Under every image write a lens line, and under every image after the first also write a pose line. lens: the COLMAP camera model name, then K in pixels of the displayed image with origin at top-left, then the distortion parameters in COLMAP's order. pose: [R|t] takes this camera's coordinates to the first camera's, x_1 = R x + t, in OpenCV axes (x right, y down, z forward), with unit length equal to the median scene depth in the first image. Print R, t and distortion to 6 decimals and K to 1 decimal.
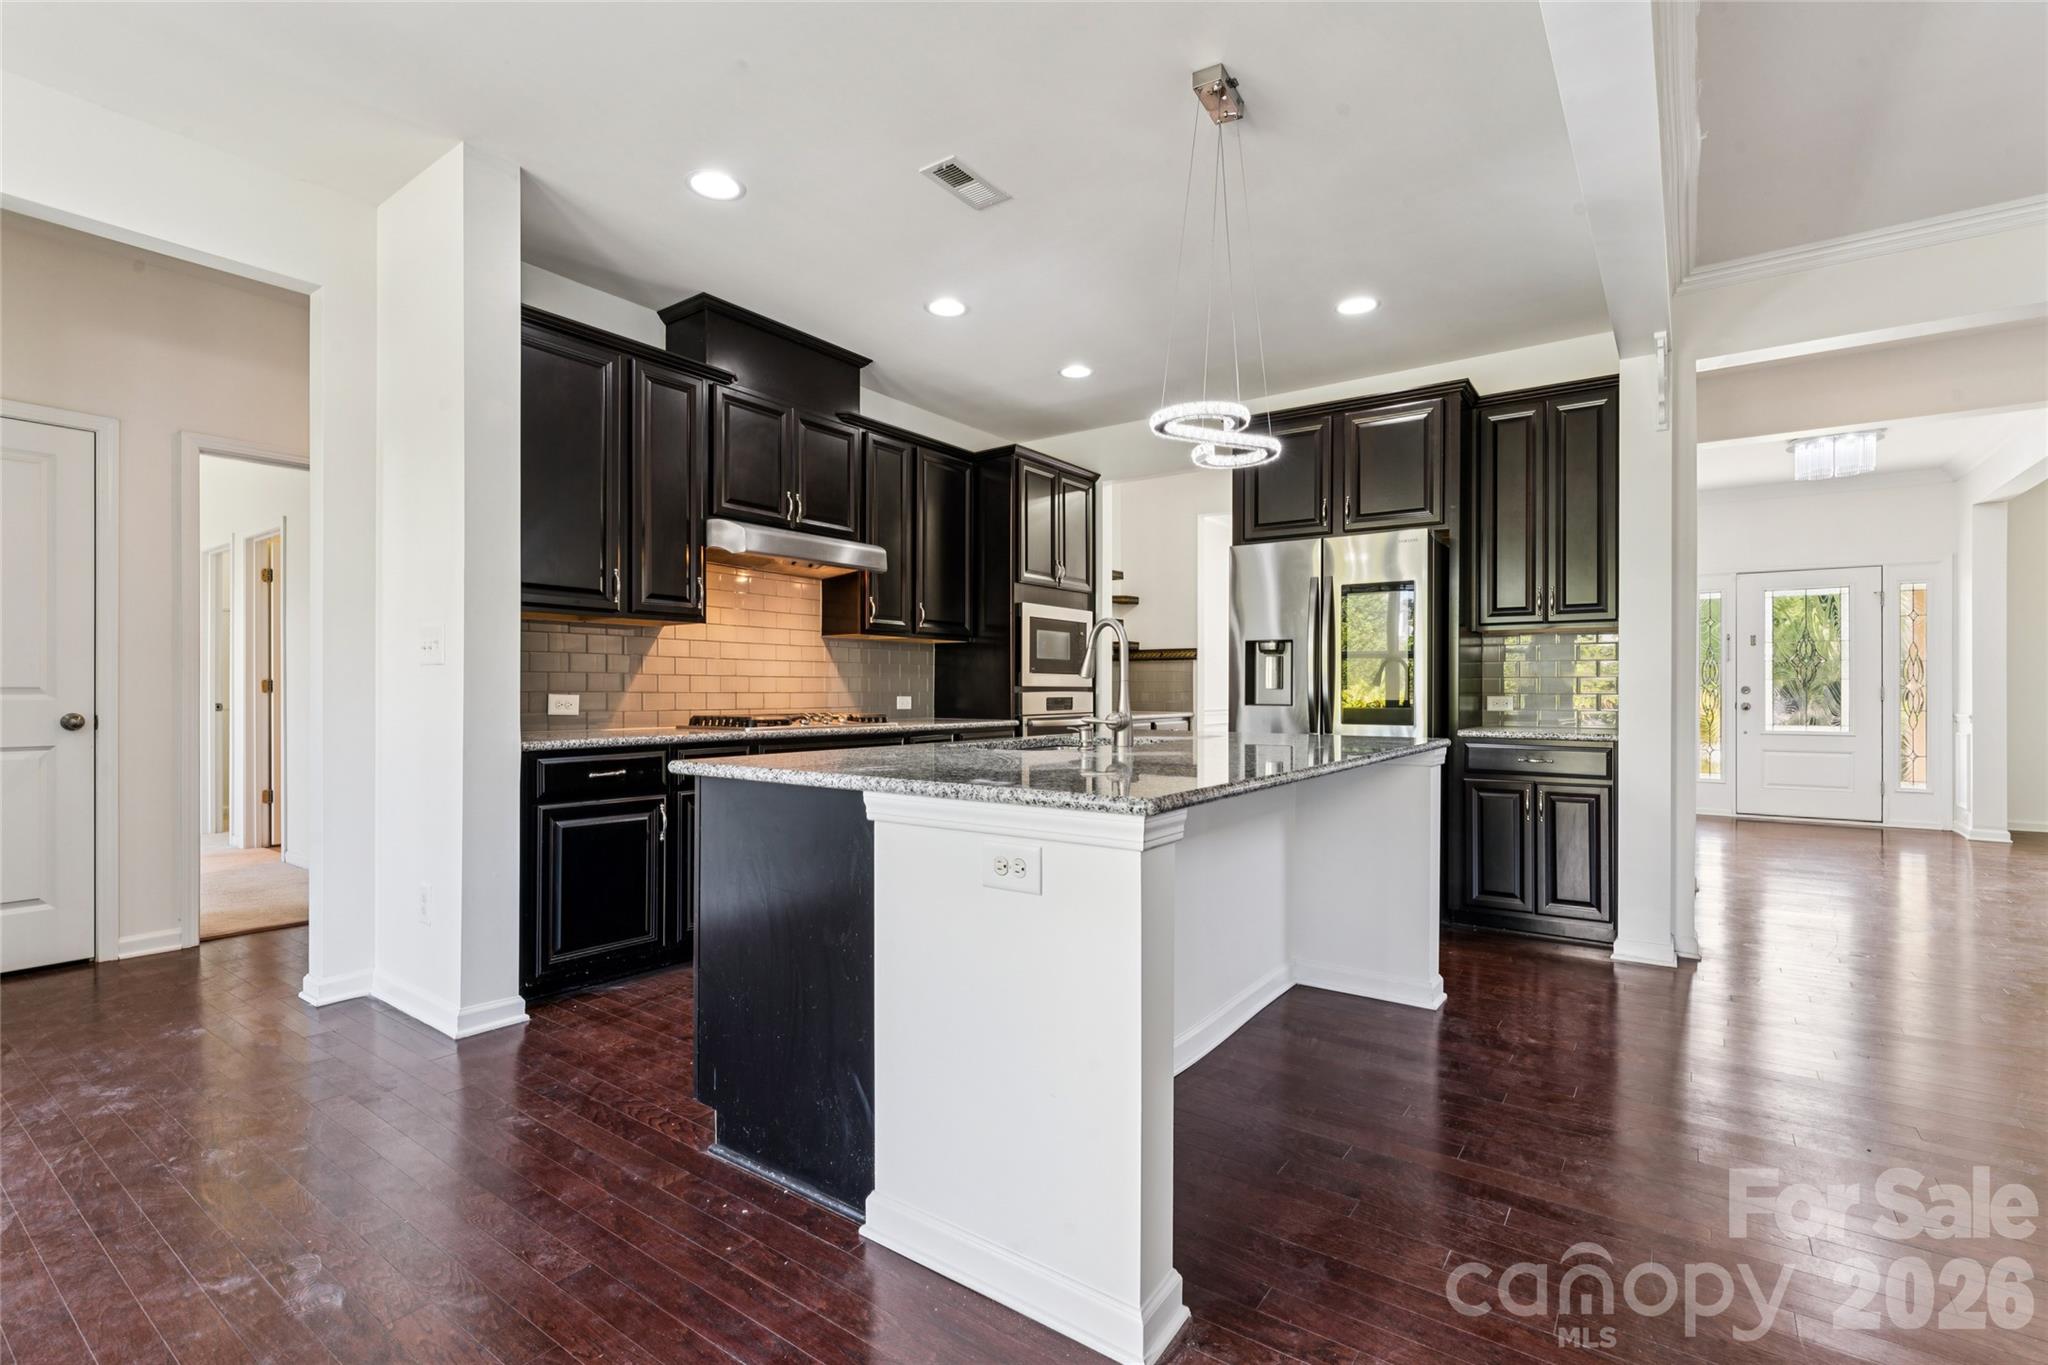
lens RADIAL K [[915.3, 0, 1030.5], [0, 915.3, 675.5], [0, 0, 1]] dist [0.003236, 0.000772]
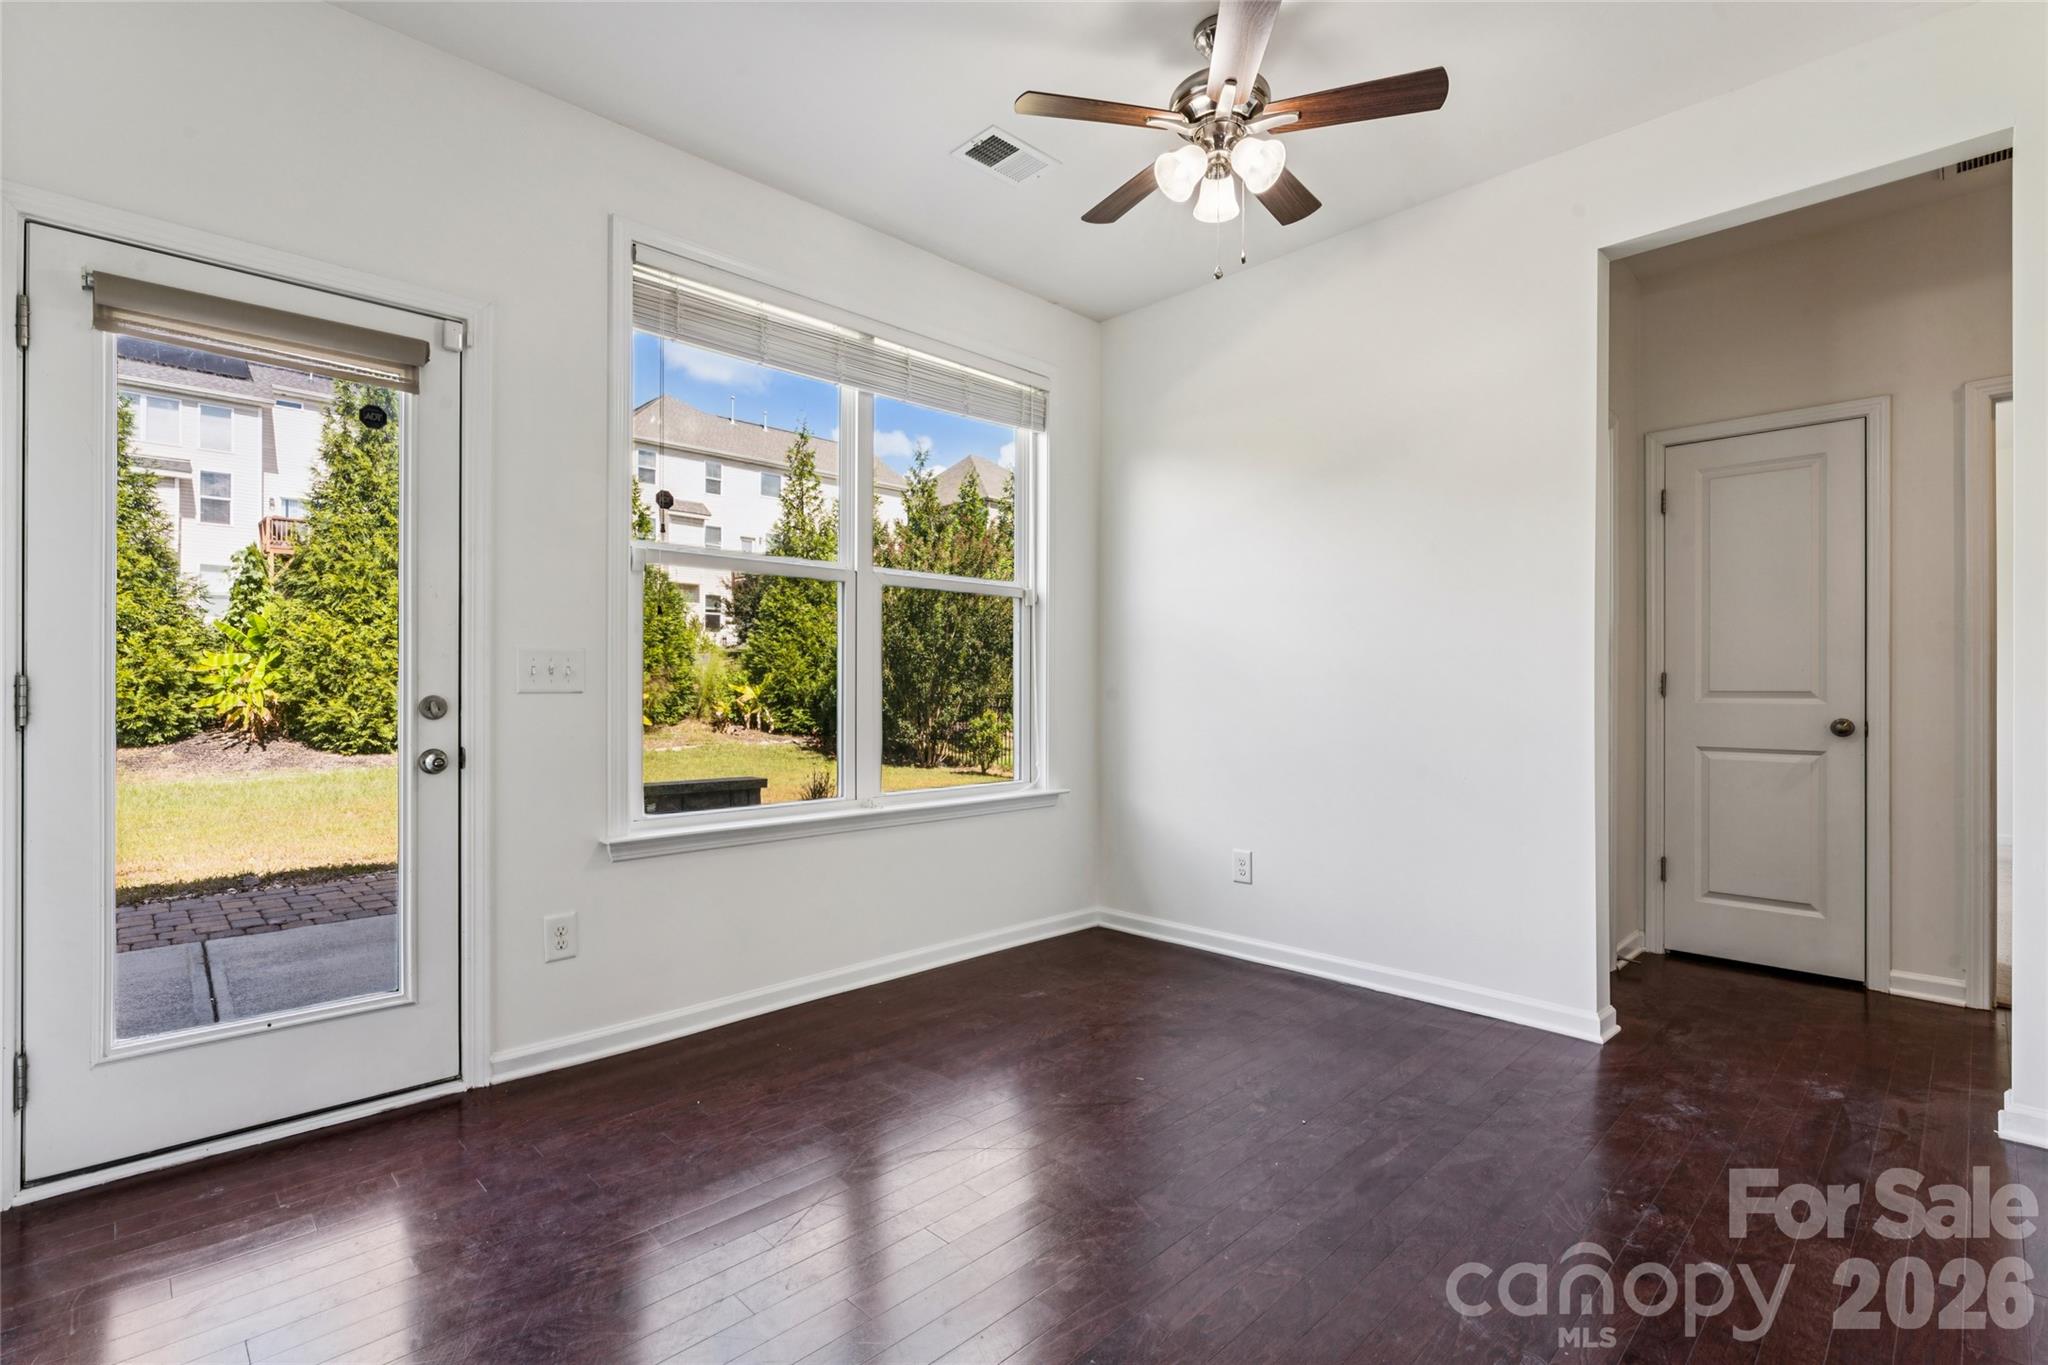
lens RADIAL K [[934.1, 0, 1015.5], [0, 934.1, 692.6], [0, 0, 1]] dist [-0.005069, -0.000491]
pose [[-0.182211, 0.004679, -0.983248, 0.054463], [0.004333, 0.999983, 0.003955, 0.005367], [0.983250, -0.003540, -0.182228, 0.290891]]
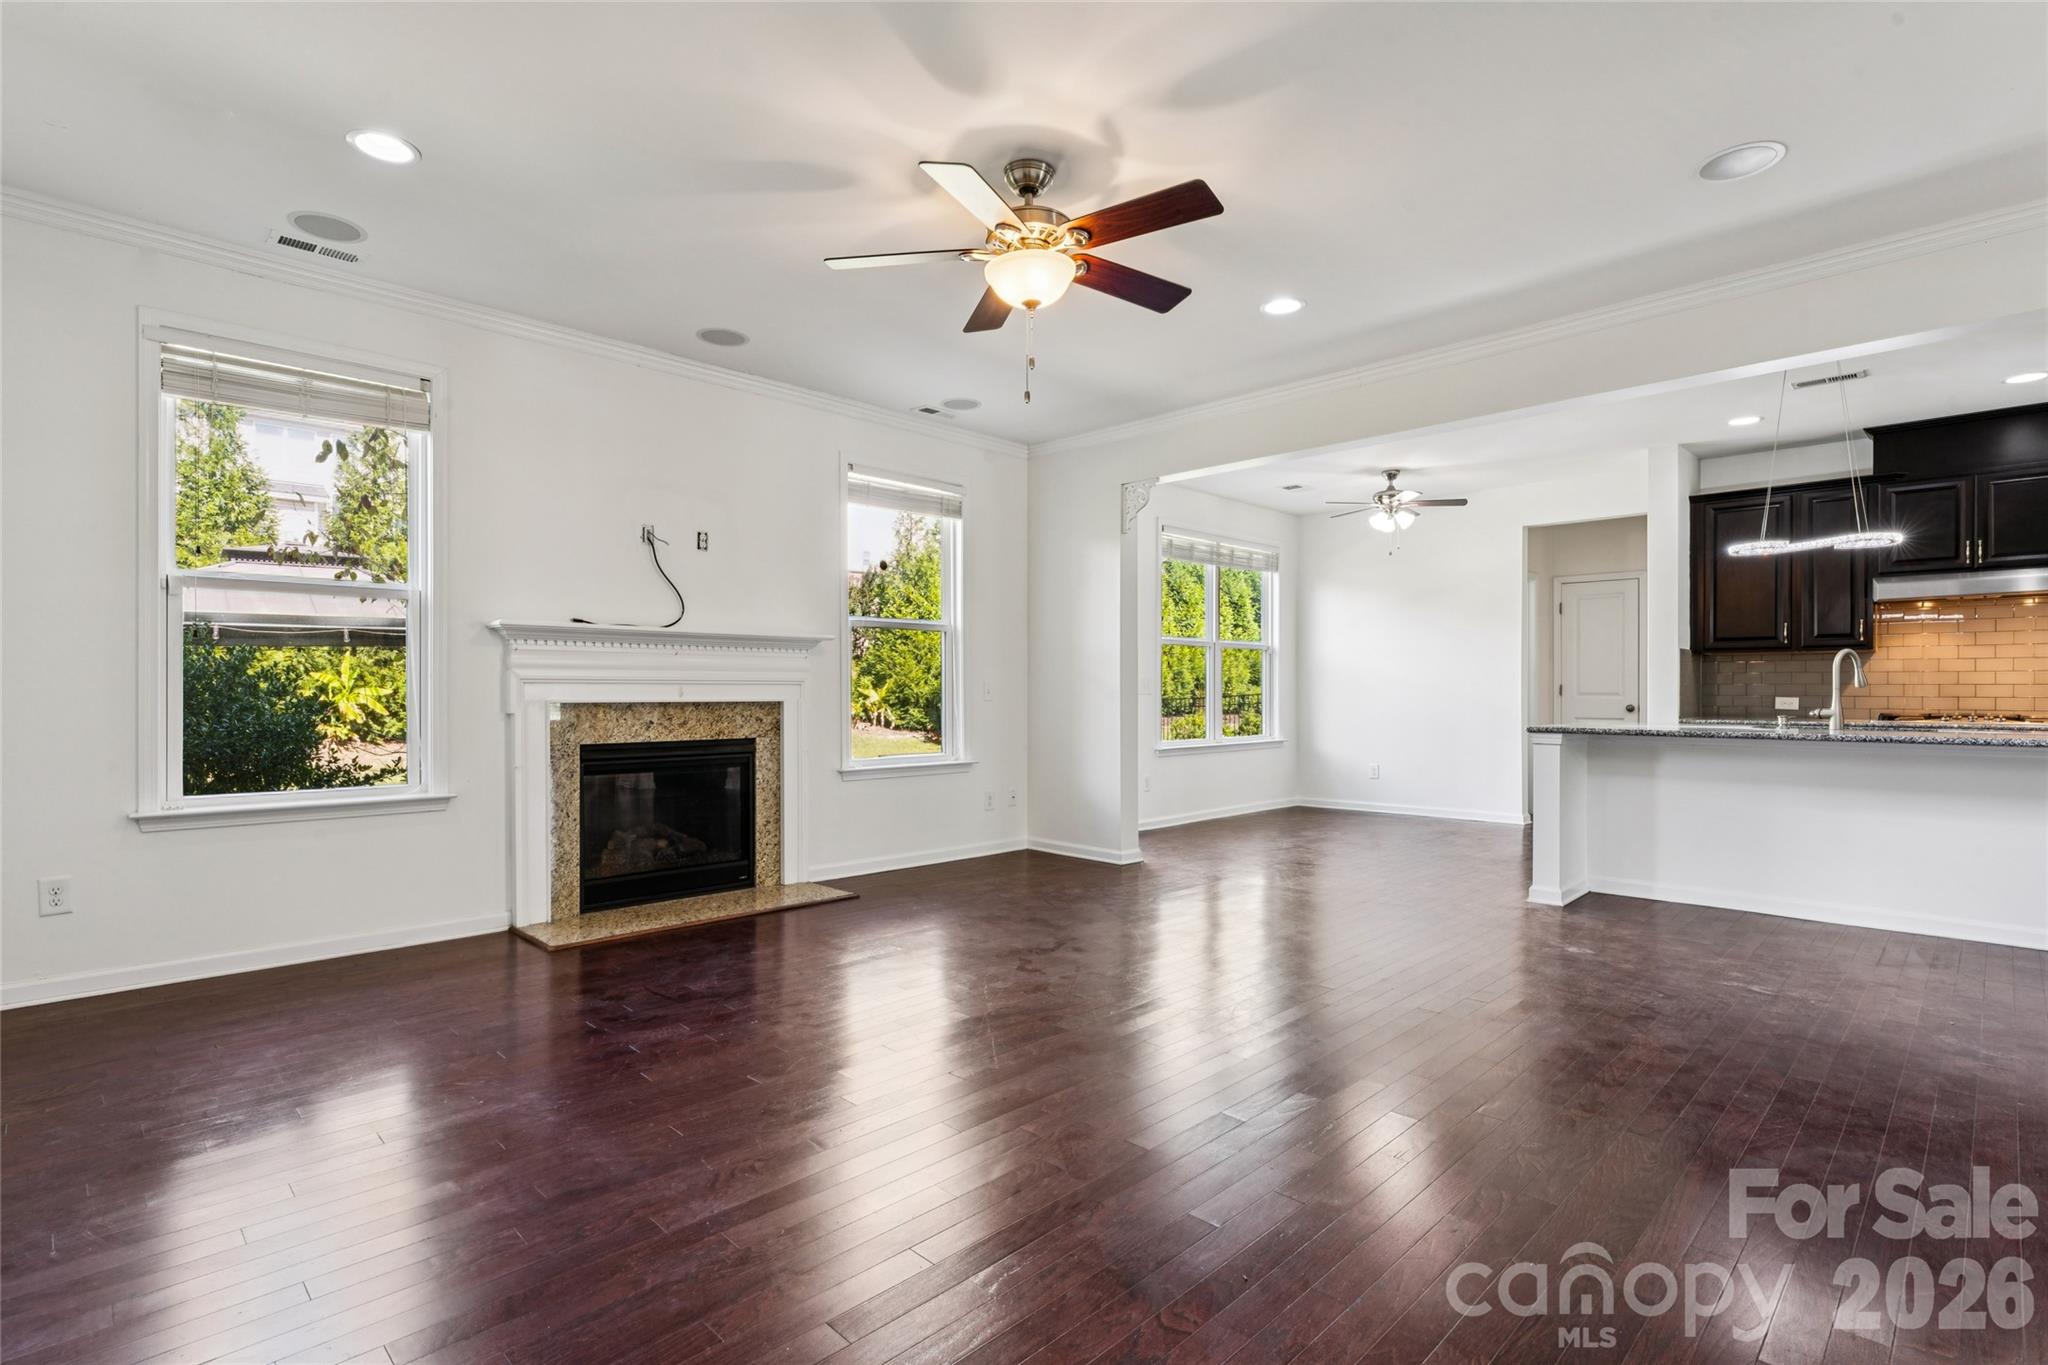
lens RADIAL K [[984.4, 0, 994.8], [0, 984.4, 683.7], [0, 0, 1]] dist [0.000491, -0.000172]
pose [[-0.189360, -0.006583, -0.981886, 1.468331], [0.006439, 0.999948, -0.007945, 0.000719], [0.981887, -0.007827, -0.189308, -0.083934]]
